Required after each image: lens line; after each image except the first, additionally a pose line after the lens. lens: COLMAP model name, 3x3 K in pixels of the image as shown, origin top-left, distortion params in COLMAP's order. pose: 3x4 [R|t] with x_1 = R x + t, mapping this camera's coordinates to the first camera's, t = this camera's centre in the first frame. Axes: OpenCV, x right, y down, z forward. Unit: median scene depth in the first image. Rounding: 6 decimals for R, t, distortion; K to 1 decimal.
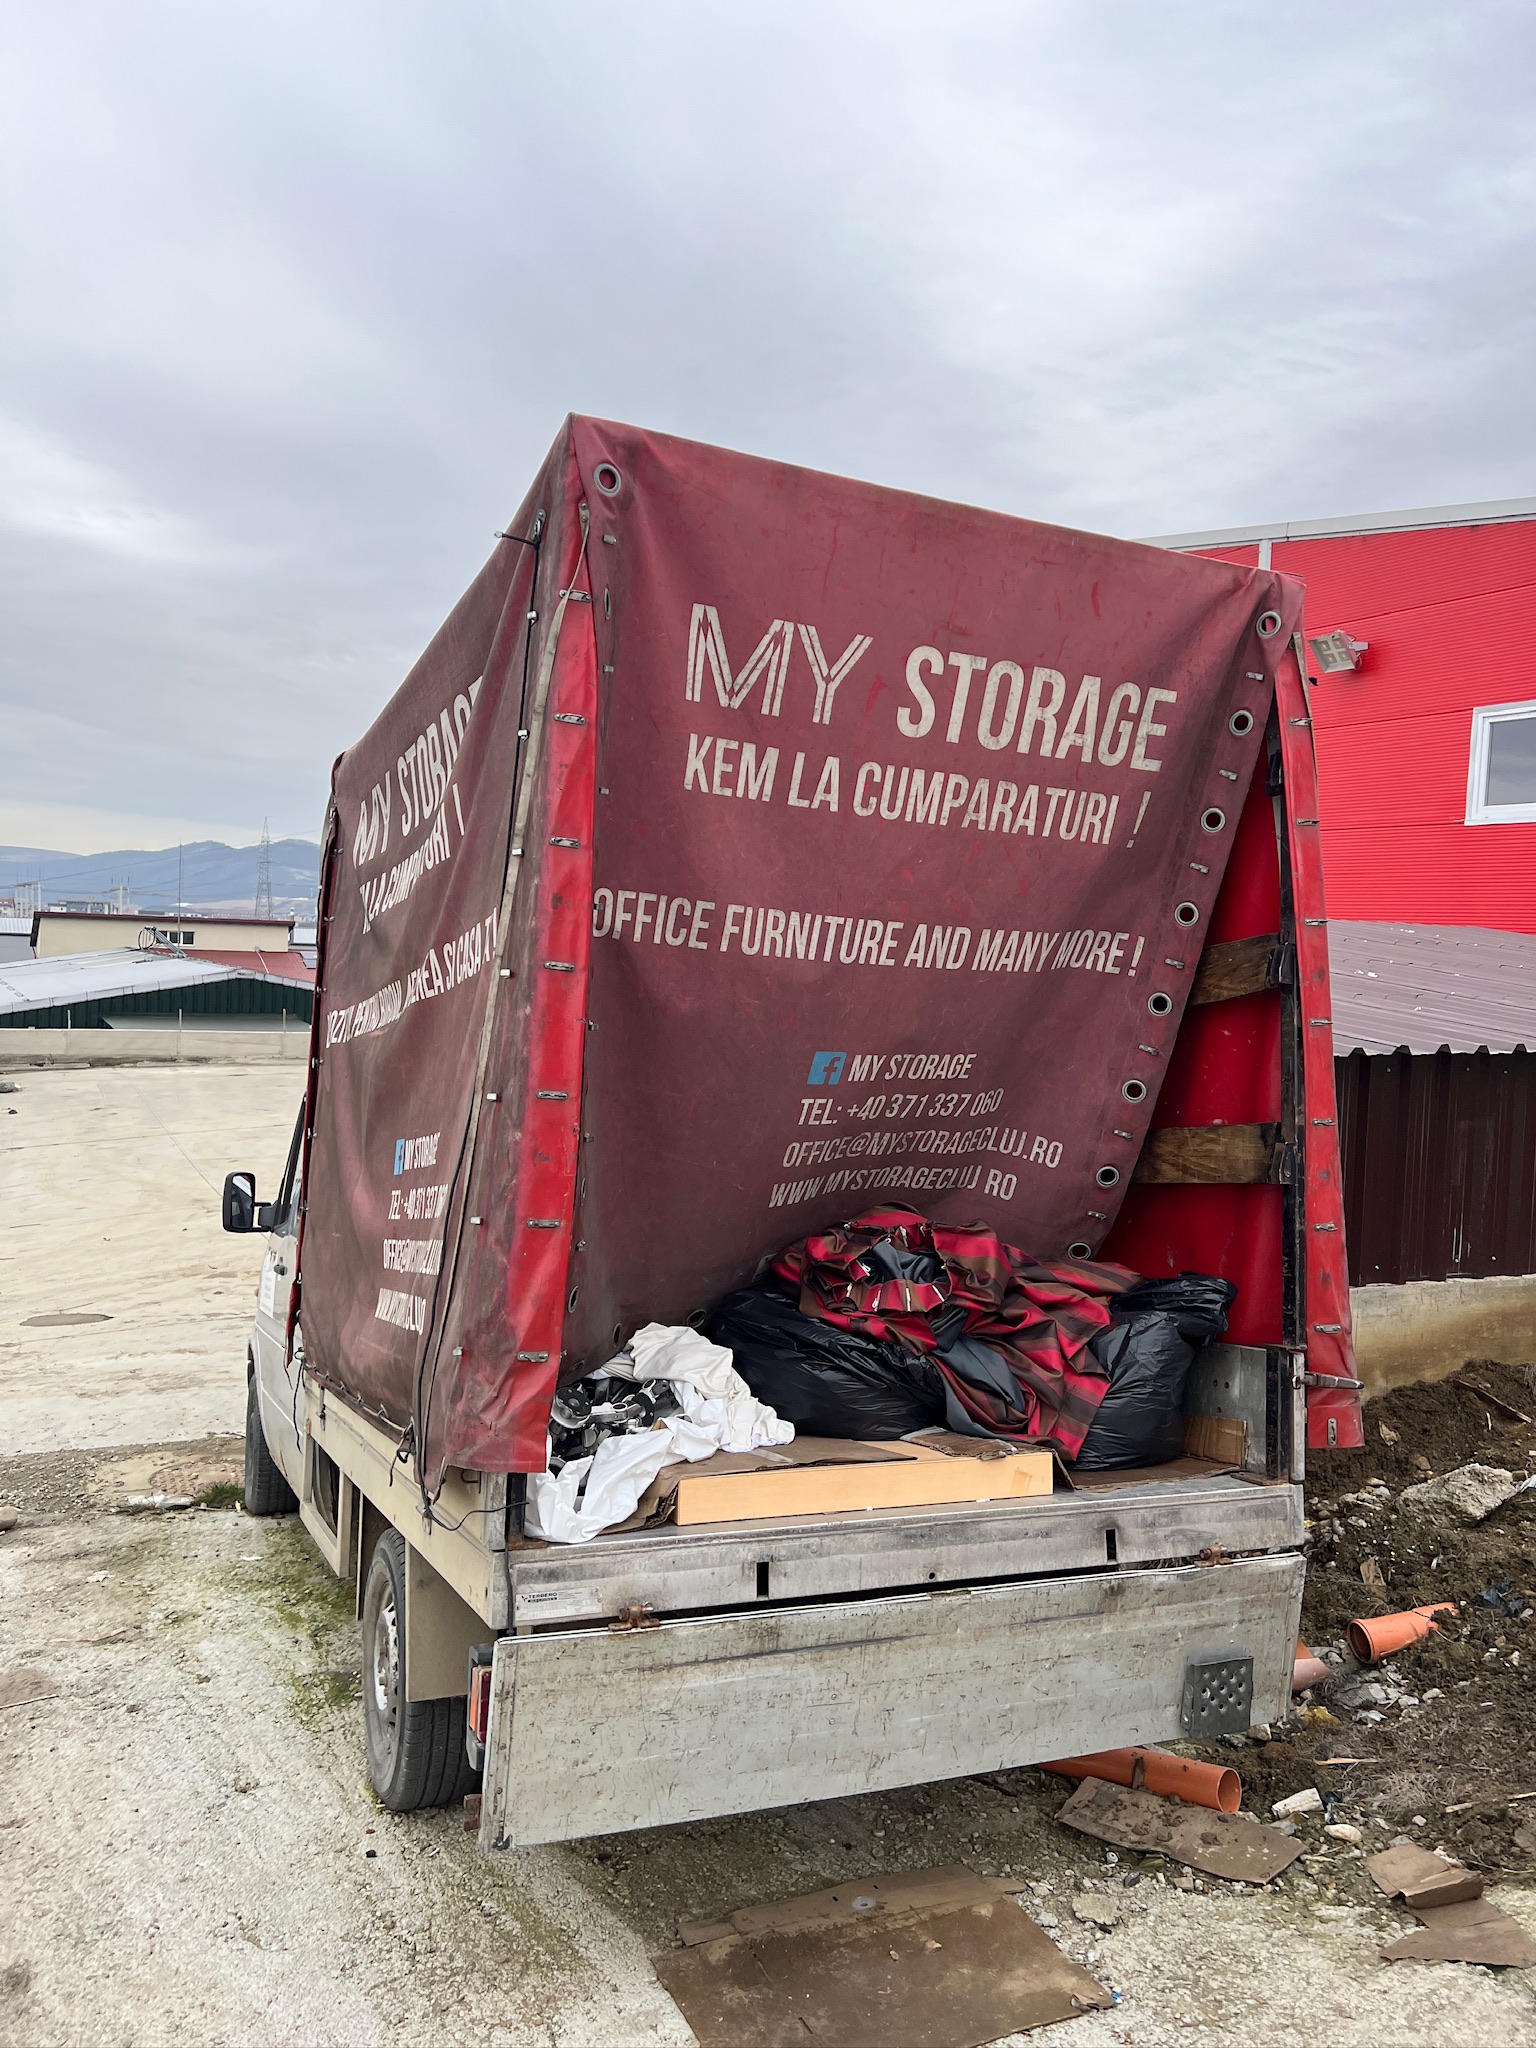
lens RADIAL K [[1534.8, 0, 768.0], [0, 1534.8, 1024.0], [0, 0, 1]] dist [0.065583, -0.077819]
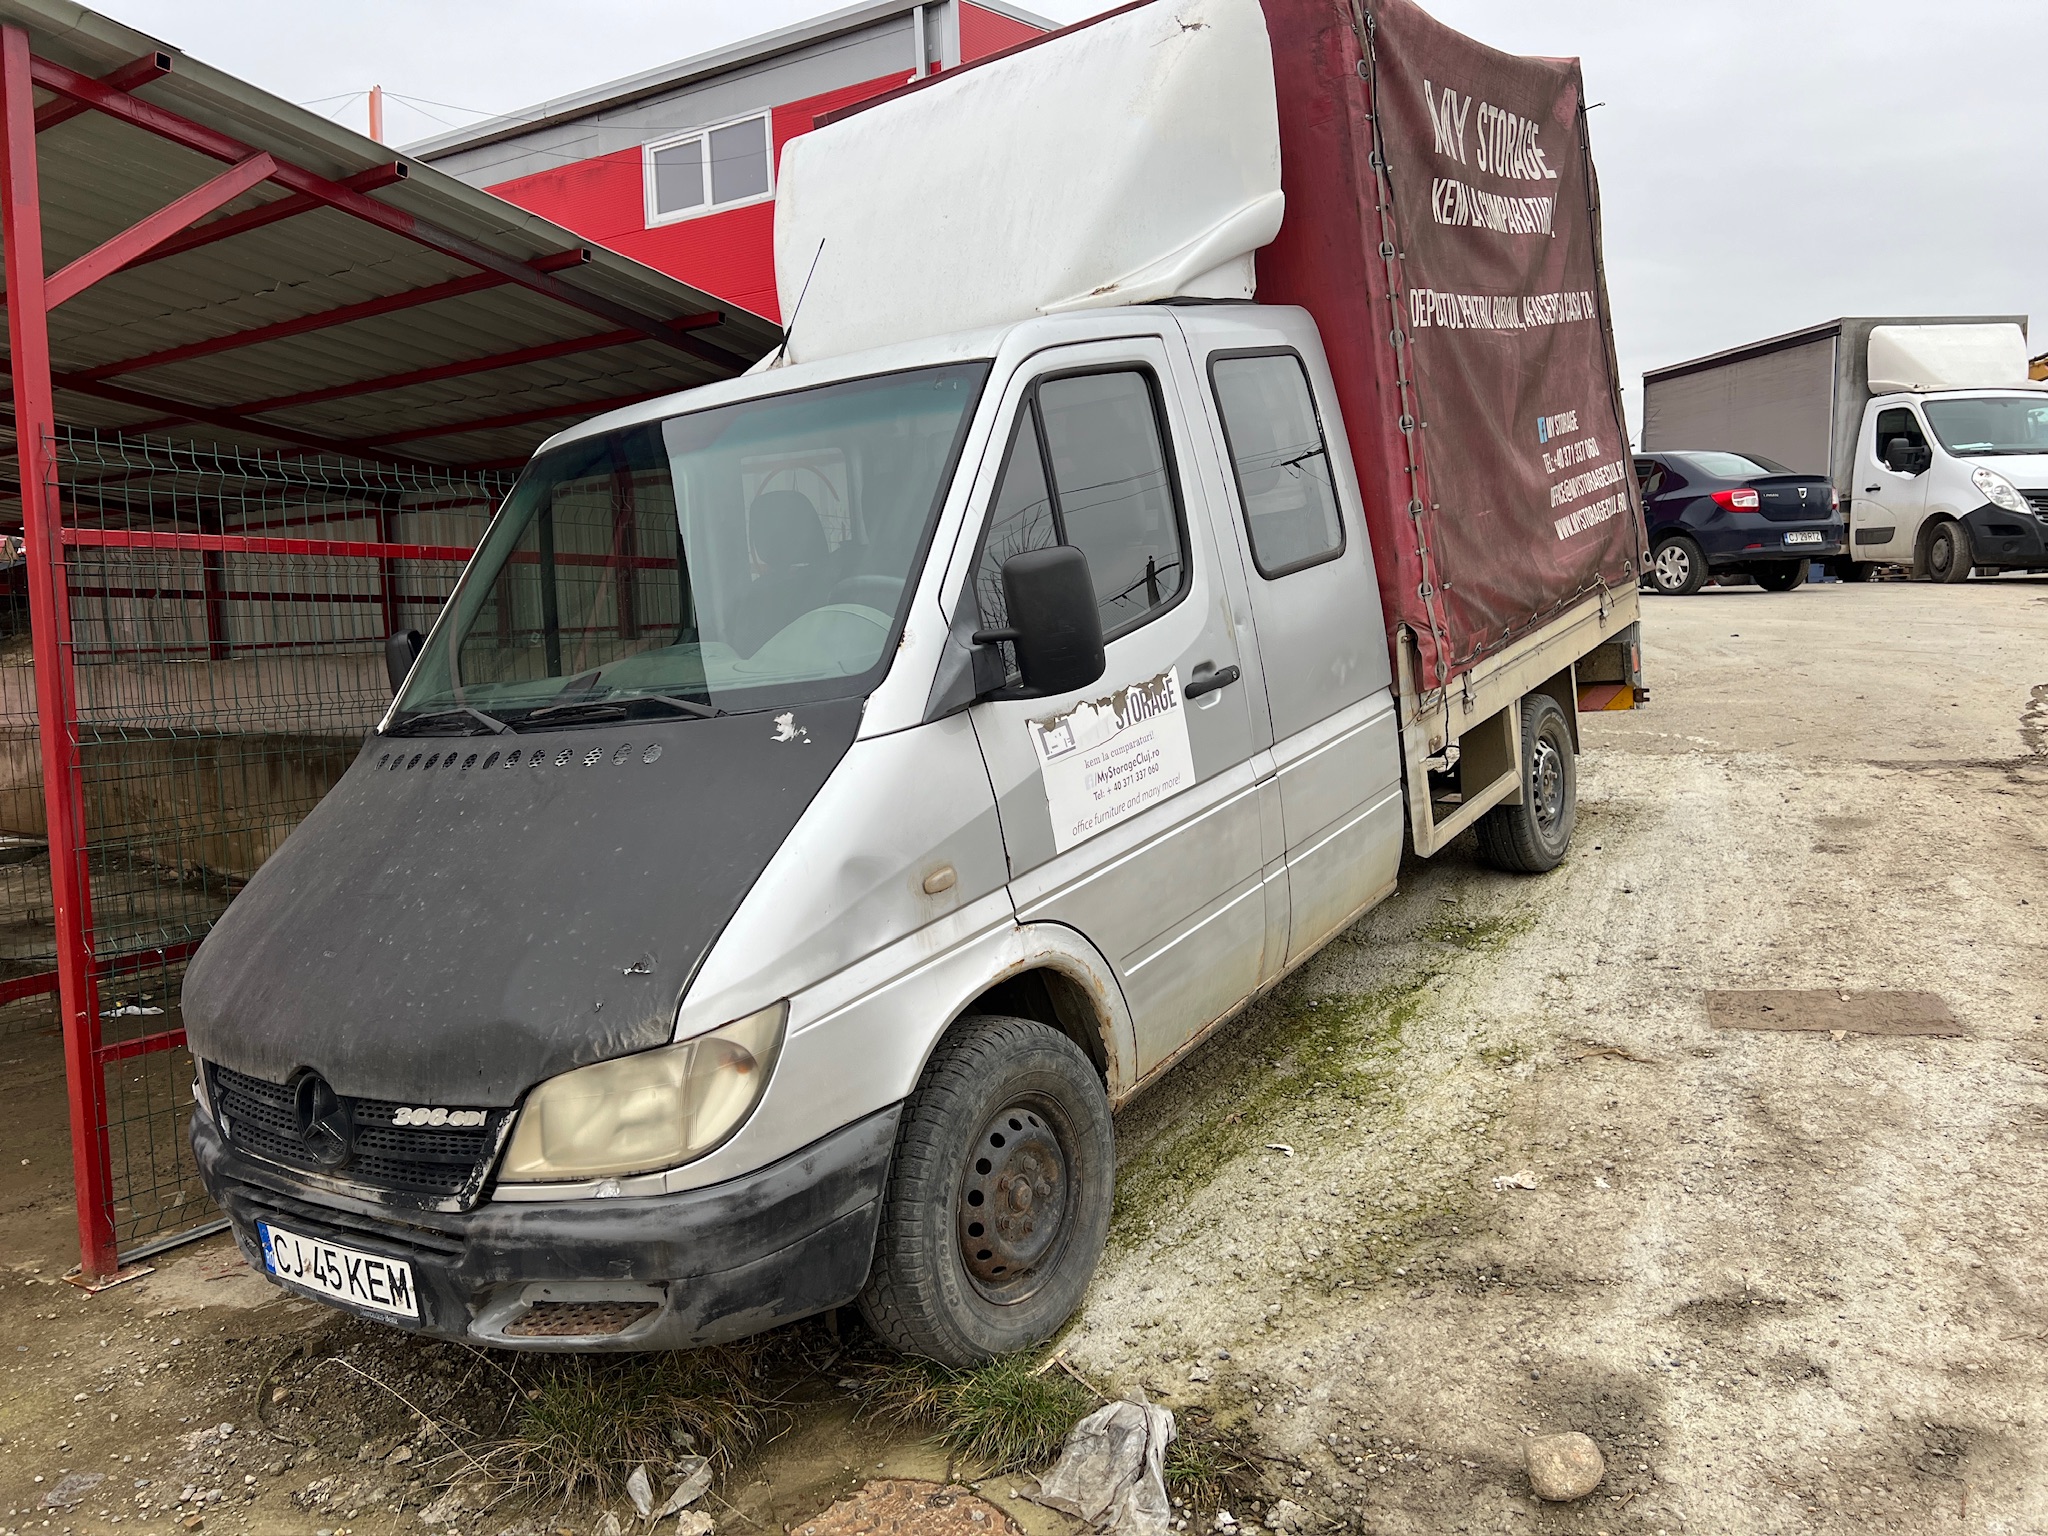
lens RADIAL K [[1524.8, 0, 1024.0], [0, 1524.8, 768.0], [0, 0, 1]] dist [0.027833, 0.001141]
pose [[-0.510774, -0.082747, 0.855723, -1.344136], [0.062491, 0.989151, 0.132949, 0.192990], [-0.857441, 0.121382, -0.500062, 2.352984]]
